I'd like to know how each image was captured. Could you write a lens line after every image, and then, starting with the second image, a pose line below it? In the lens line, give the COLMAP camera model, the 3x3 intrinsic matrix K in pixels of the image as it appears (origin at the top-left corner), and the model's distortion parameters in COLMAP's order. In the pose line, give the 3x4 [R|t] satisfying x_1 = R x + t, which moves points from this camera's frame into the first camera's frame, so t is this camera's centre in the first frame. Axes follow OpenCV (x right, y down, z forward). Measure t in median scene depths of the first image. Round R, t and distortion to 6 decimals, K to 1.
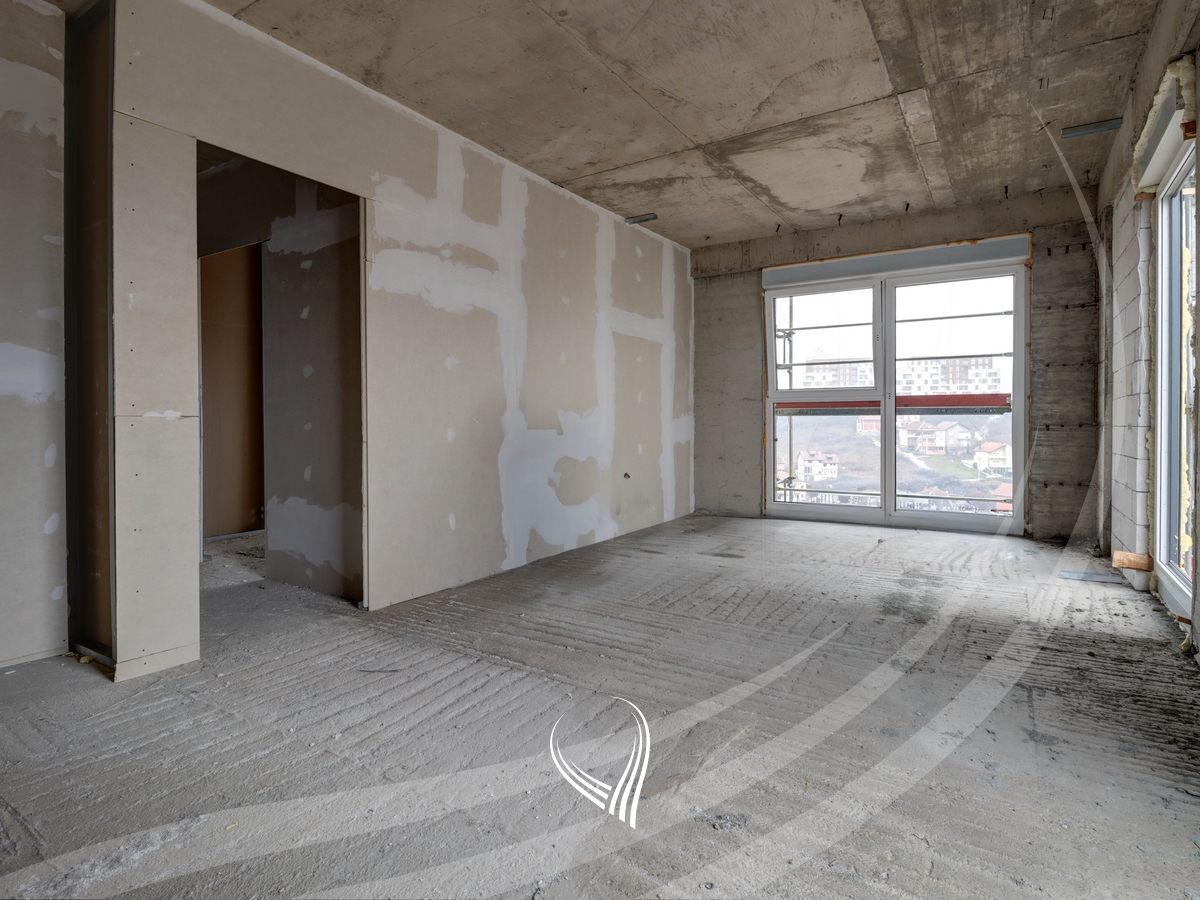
lens RADIAL K [[635.0, 0, 594.1], [0, 635.0, 446.8], [0, 0, 1]] dist [-0.013665, 0.000577]
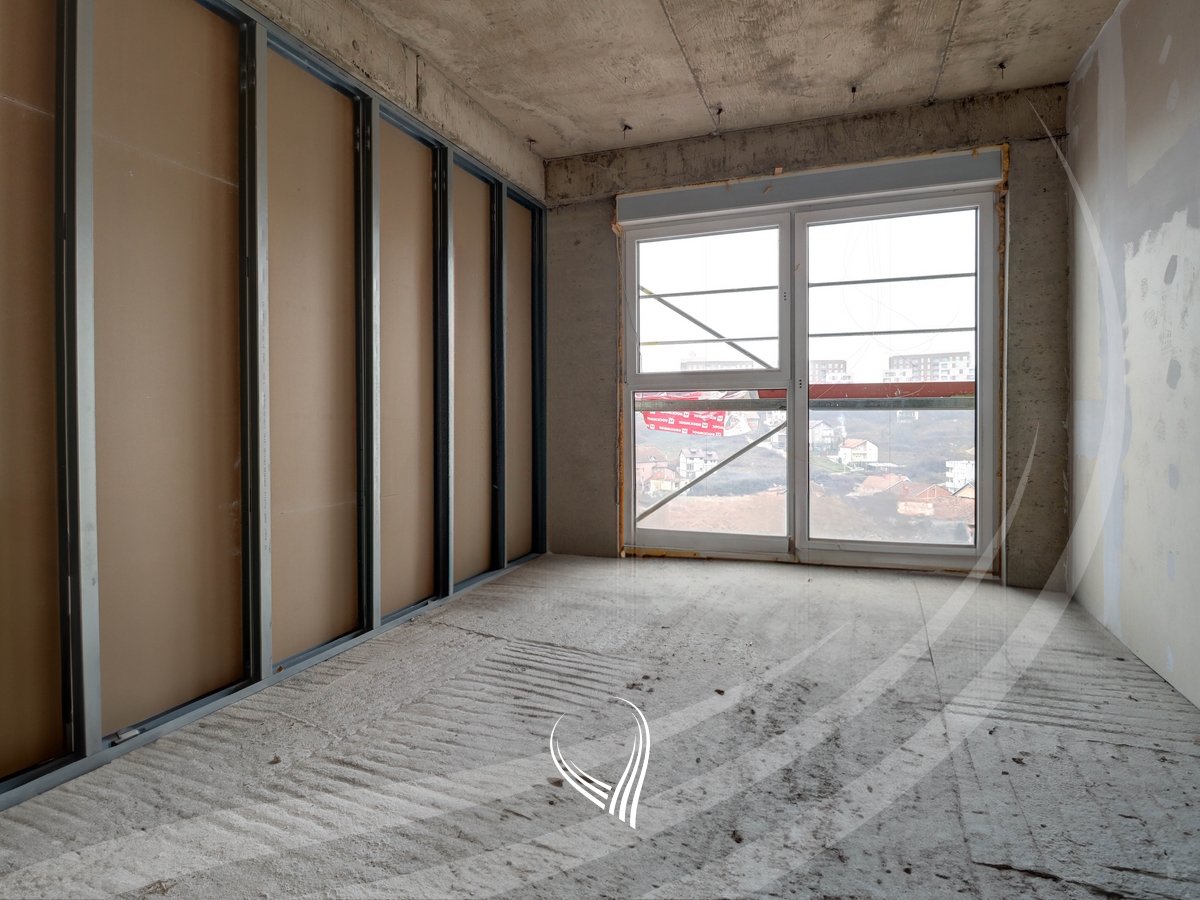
lens RADIAL K [[635.0, 0, 596.3], [0, 635.0, 436.7], [0, 0, 1]] dist [-0.013665, 0.000577]
pose [[0.983890, -0.004149, 0.178727, 0.110914], [0.006263, 0.999917, -0.011269, -0.014148], [-0.178666, 0.012207, 0.983834, 0.330536]]
